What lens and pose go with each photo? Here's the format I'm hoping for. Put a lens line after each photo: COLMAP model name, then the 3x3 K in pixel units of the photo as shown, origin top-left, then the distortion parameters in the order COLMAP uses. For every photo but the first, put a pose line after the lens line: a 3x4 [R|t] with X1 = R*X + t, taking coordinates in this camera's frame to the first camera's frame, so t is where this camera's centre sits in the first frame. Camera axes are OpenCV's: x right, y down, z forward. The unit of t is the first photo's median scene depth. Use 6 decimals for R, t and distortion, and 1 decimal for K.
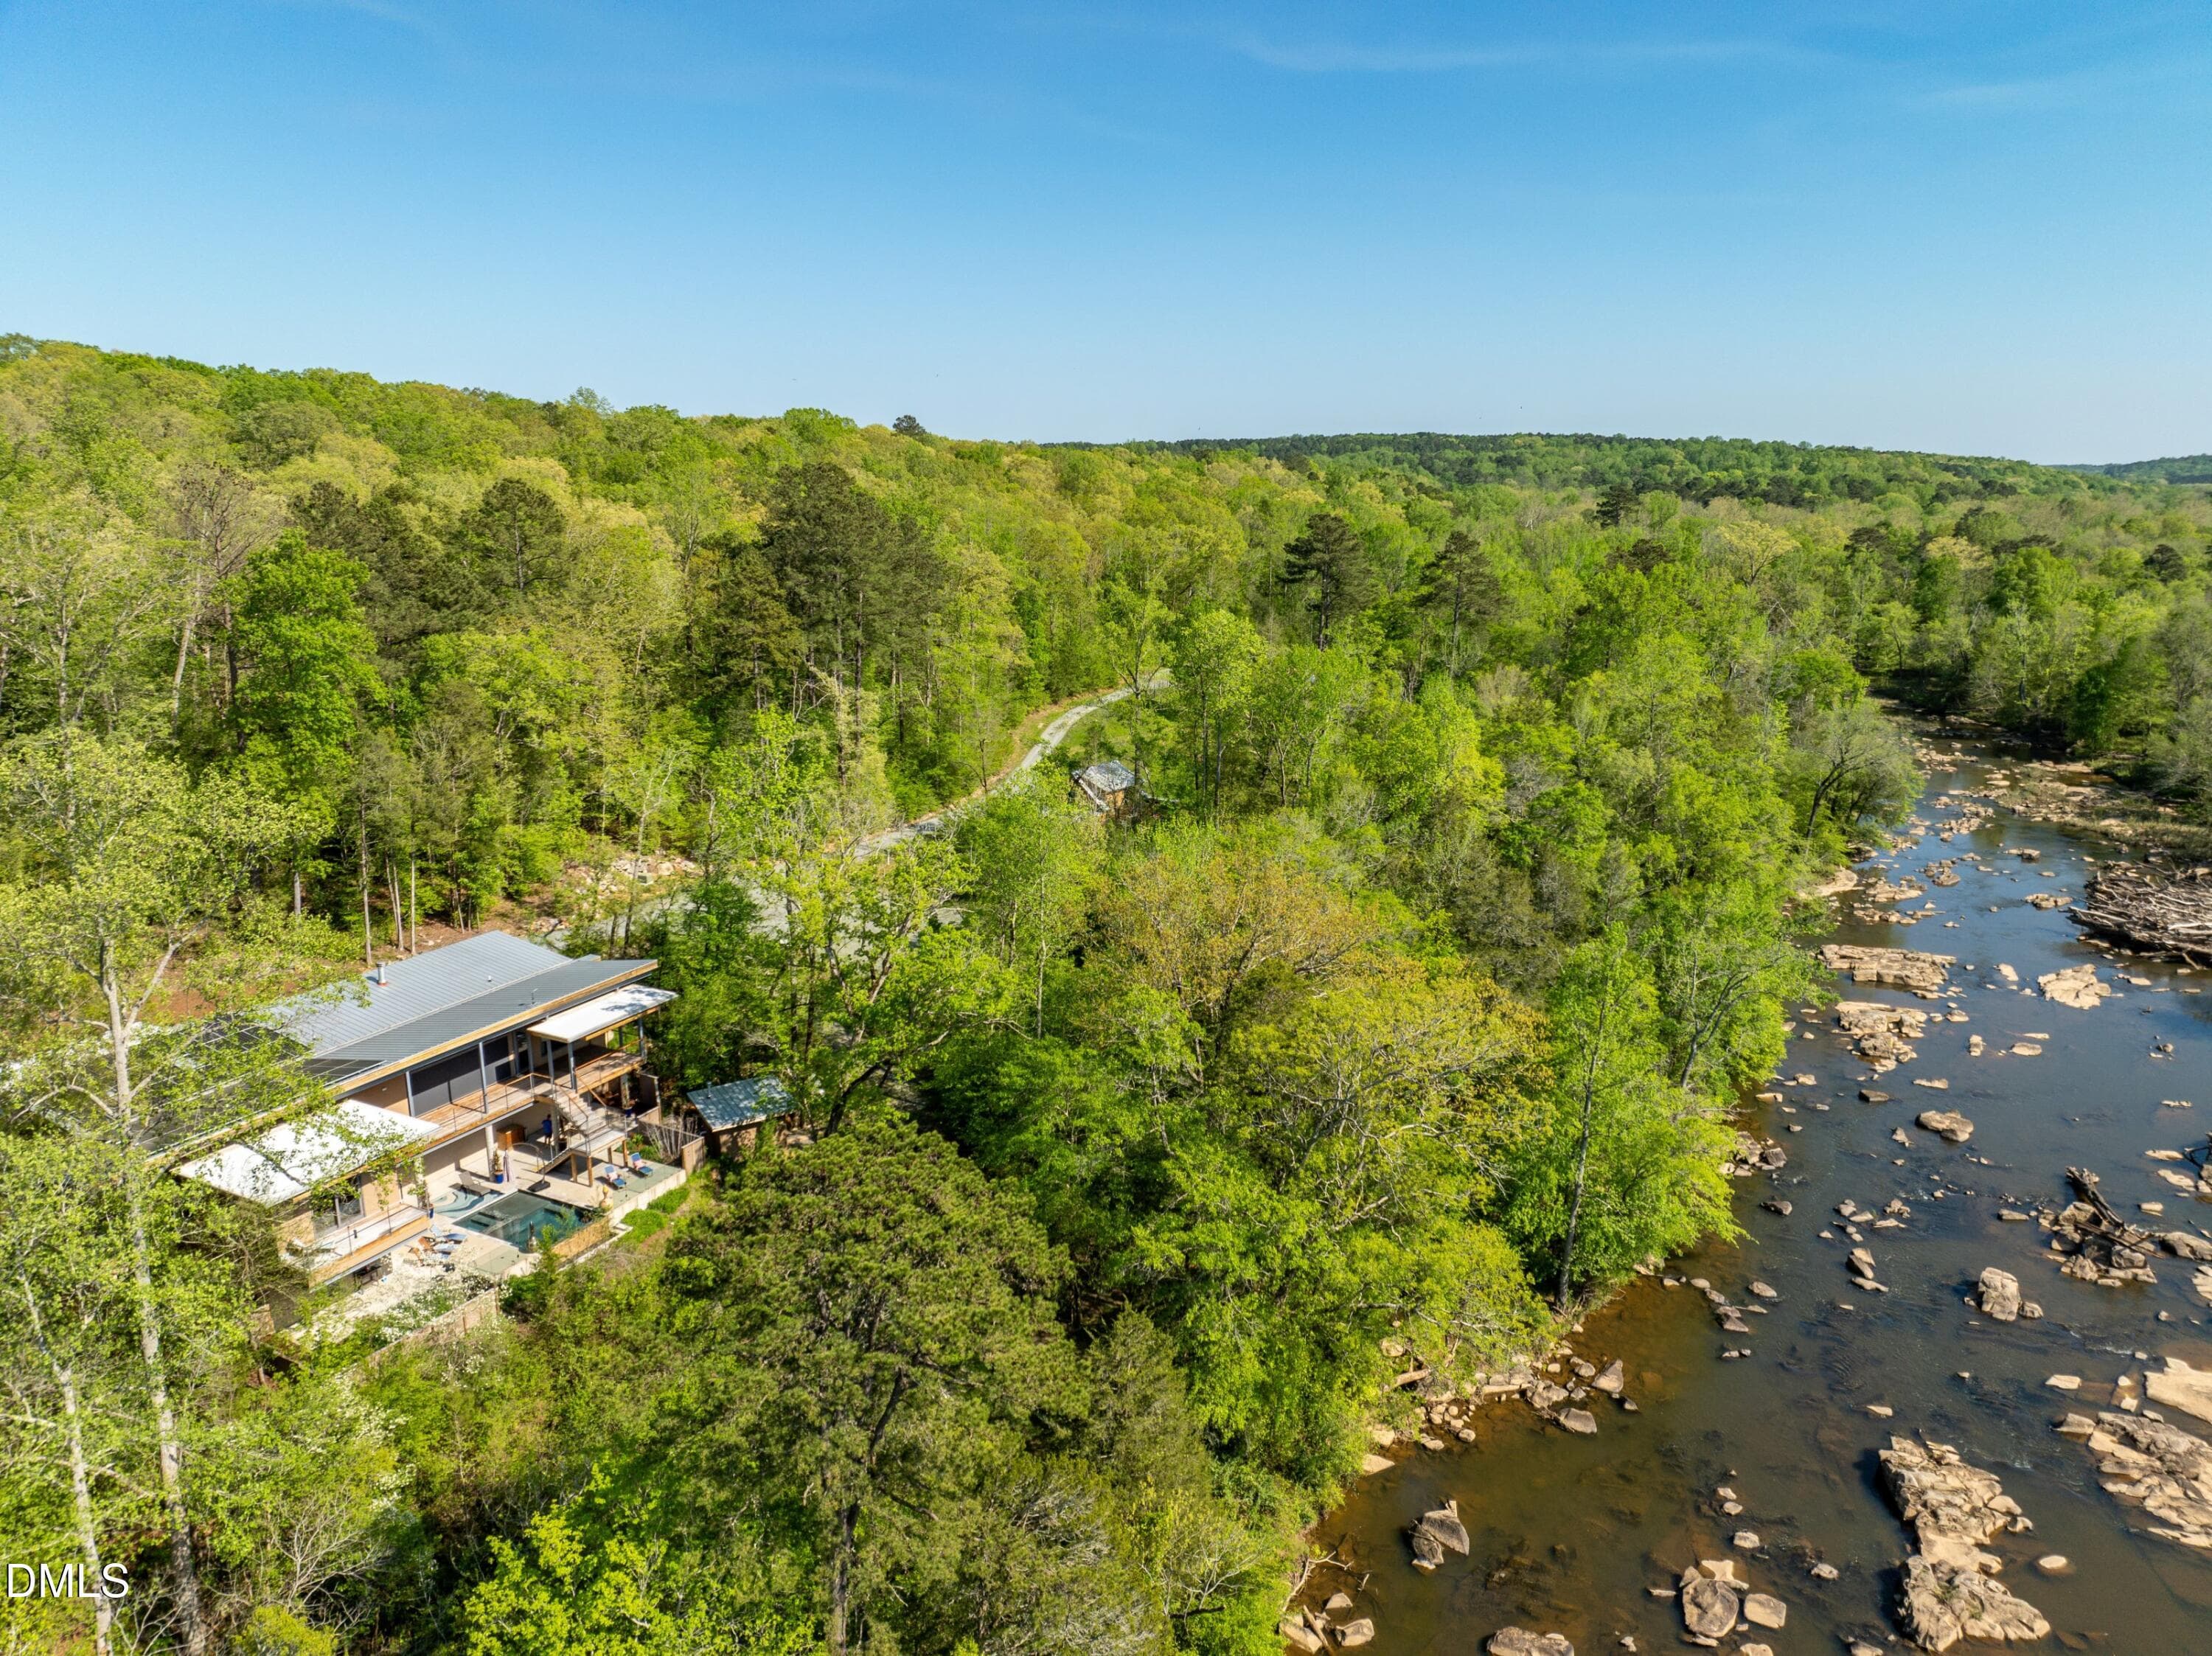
lens RADIAL K [[1595.7, 0, 1108.1], [0, 1595.7, 832.5], [0, 0, 1]] dist [-0.053285, 0.038667]
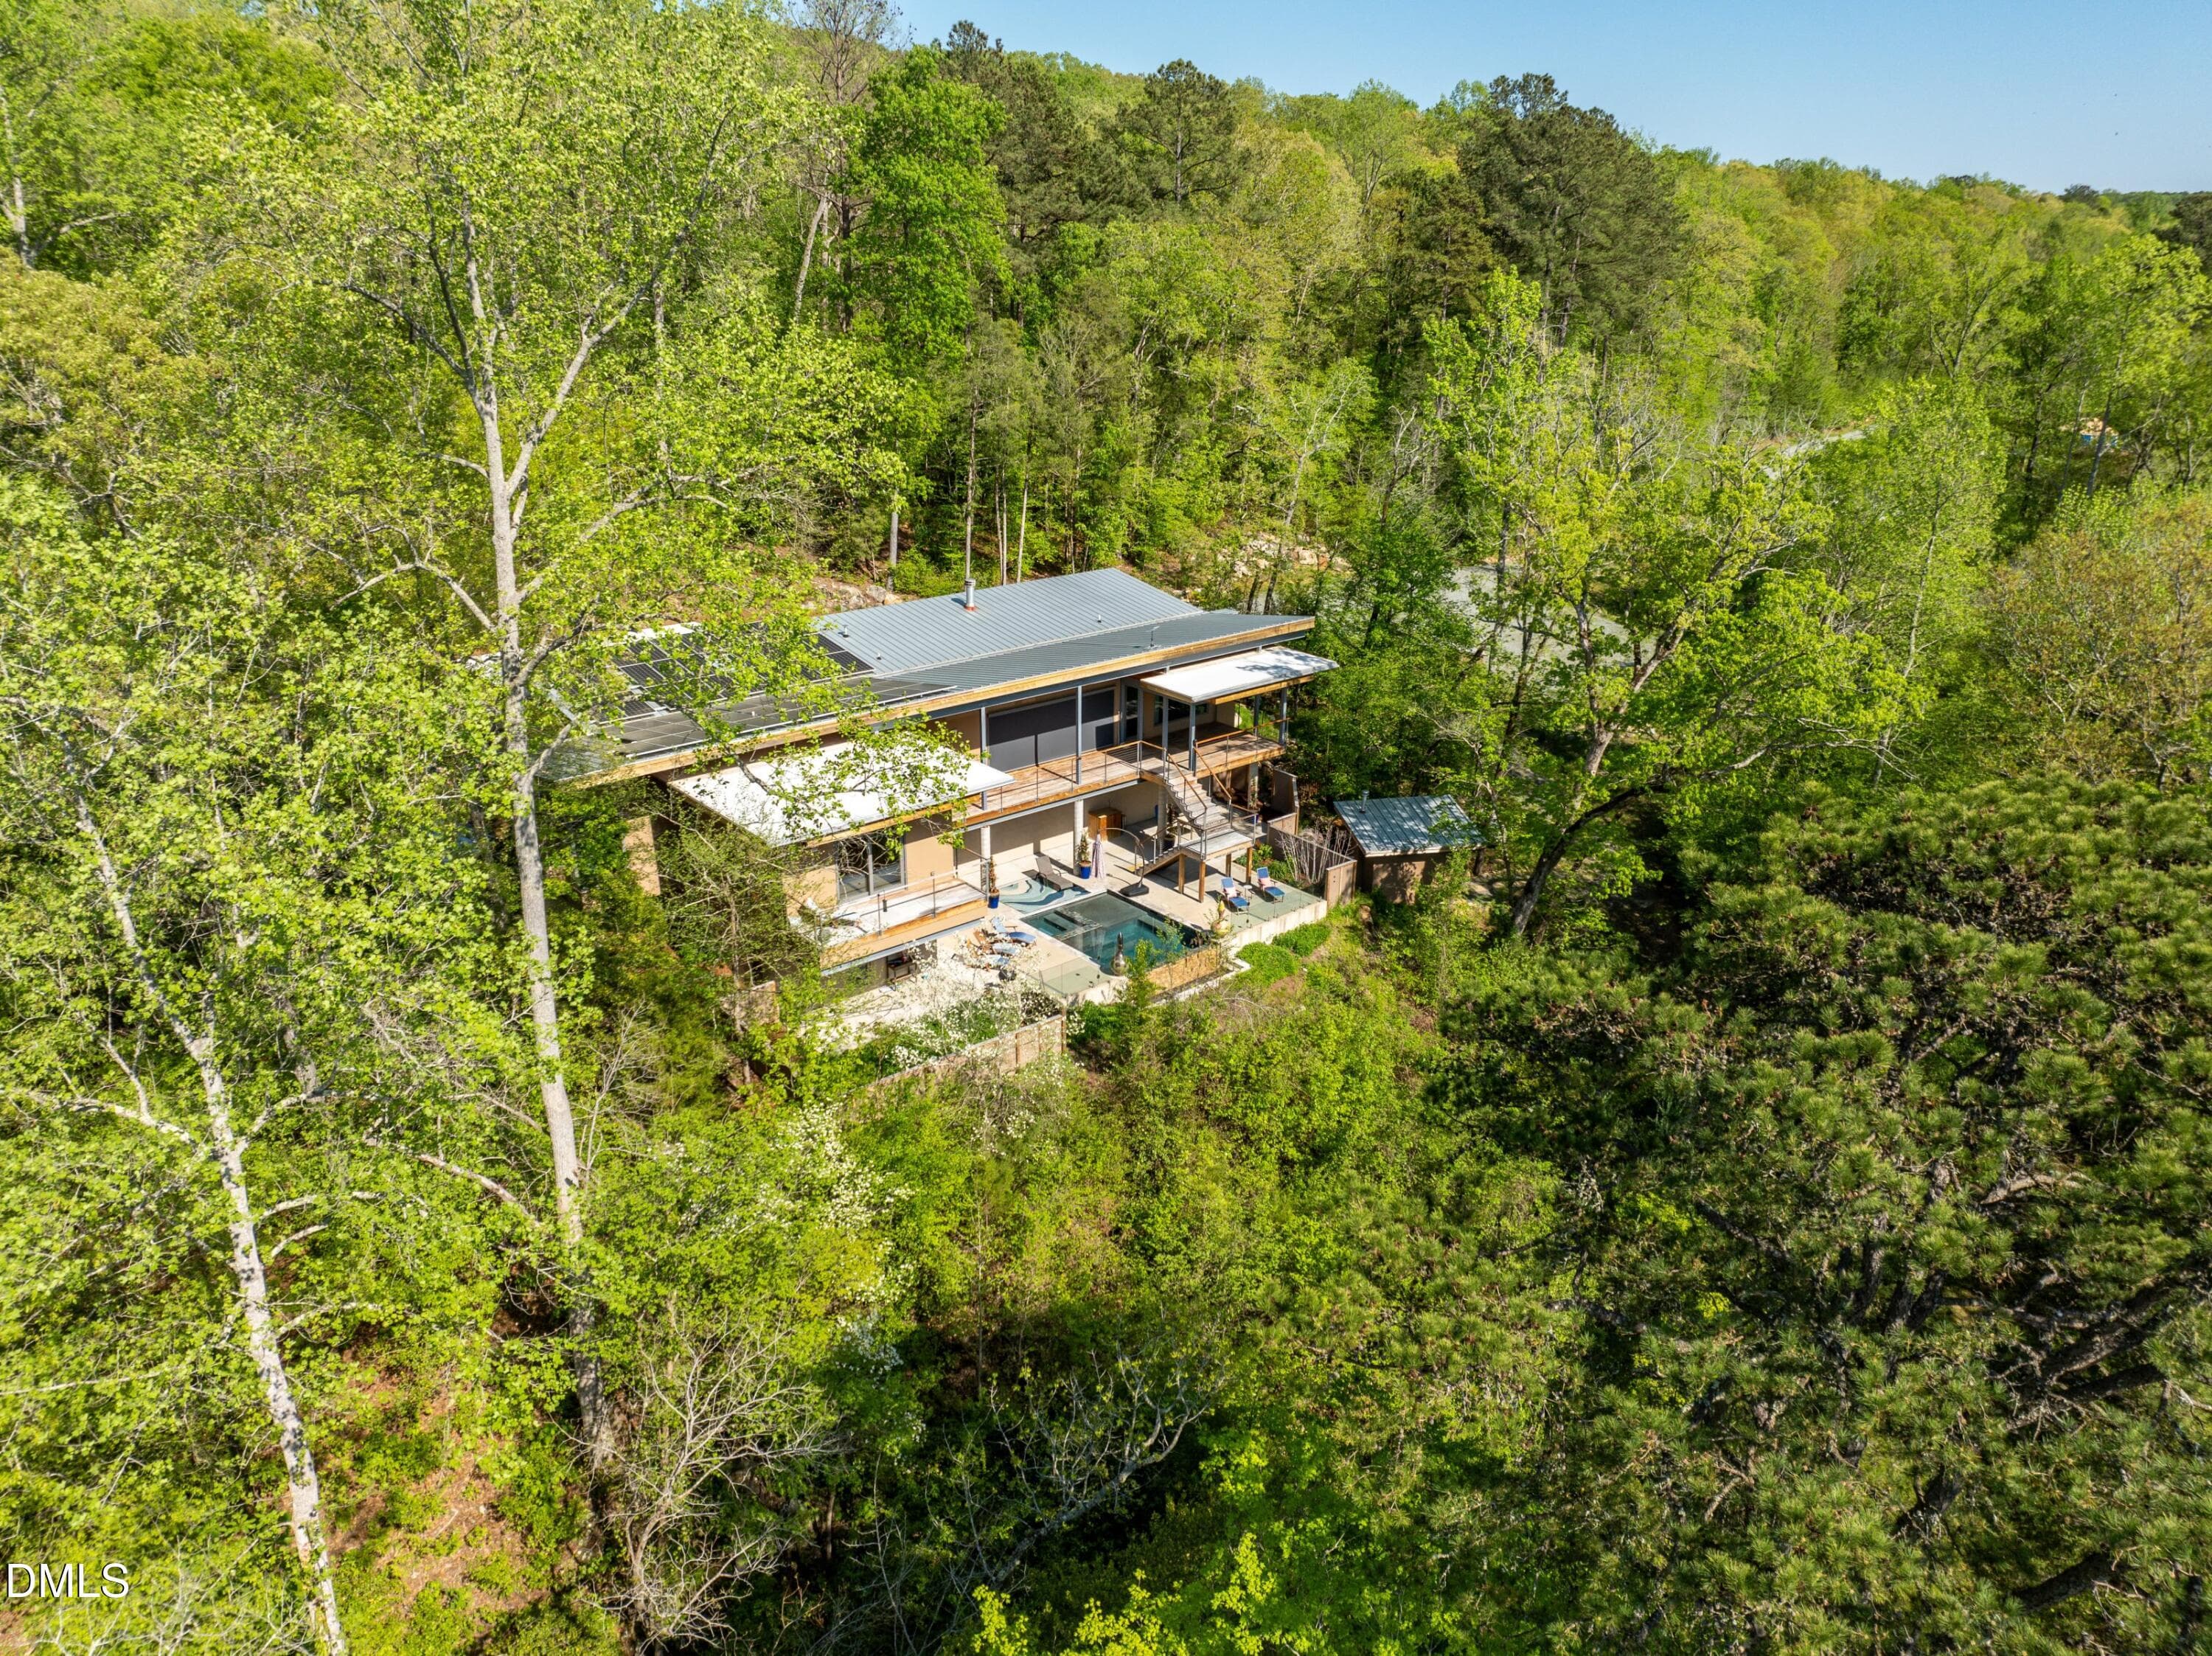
lens RADIAL K [[1595.7, 0, 1108.1], [0, 1595.7, 832.5], [0, 0, 1]] dist [-0.053285, 0.038667]
pose [[0.926510, 0.145477, -0.347008, -0.113892], [-0.097081, 0.983434, 0.153081, 0.082485], [0.363529, -0.108143, 0.925285, 0.302615]]
